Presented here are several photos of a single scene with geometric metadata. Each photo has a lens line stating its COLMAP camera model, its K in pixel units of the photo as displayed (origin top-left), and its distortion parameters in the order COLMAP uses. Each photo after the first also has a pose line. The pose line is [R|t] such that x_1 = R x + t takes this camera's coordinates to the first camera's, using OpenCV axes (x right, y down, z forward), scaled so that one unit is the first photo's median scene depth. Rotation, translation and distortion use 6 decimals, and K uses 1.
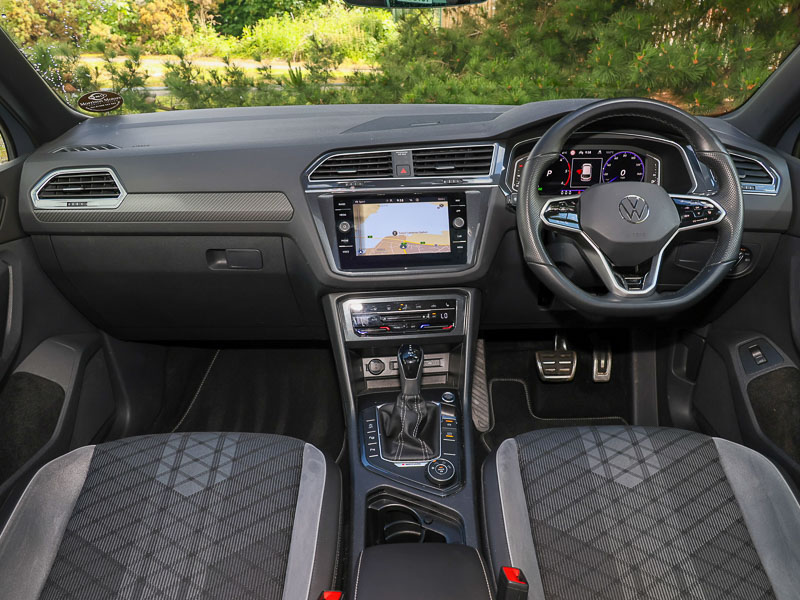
lens RADIAL K [[617.7, 0, 400.0], [0, 617.7, 300.0], [0, 0, 1]] dist [0.001281, 0.000696]
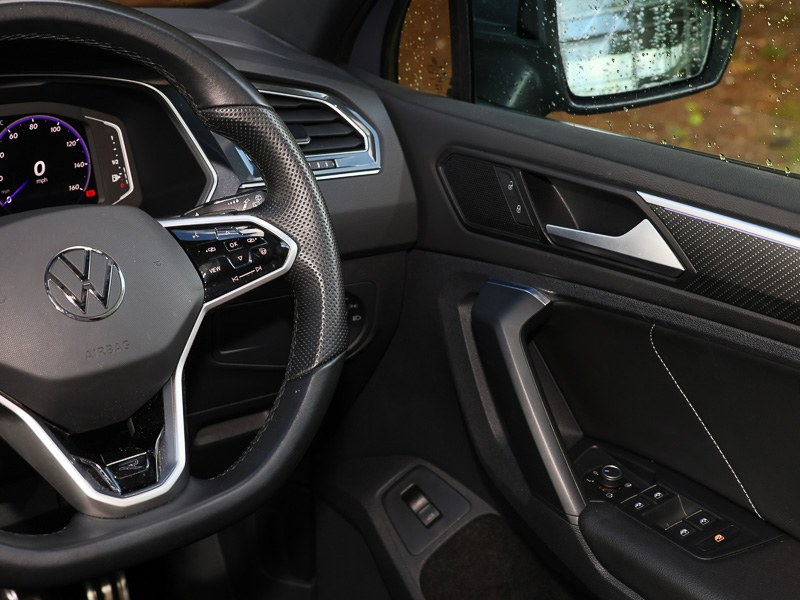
lens RADIAL K [[1257.0, 0, 400.0], [0, 1257.0, 300.0], [0, 0, 1]] dist [-0.003721, 0.014719]
pose [[0.817140, -0.213151, 0.535582, 0.108688], [0.237438, 0.971101, 0.024219, -0.096234], [-0.525266, 0.107377, 0.844136, 0.225058]]
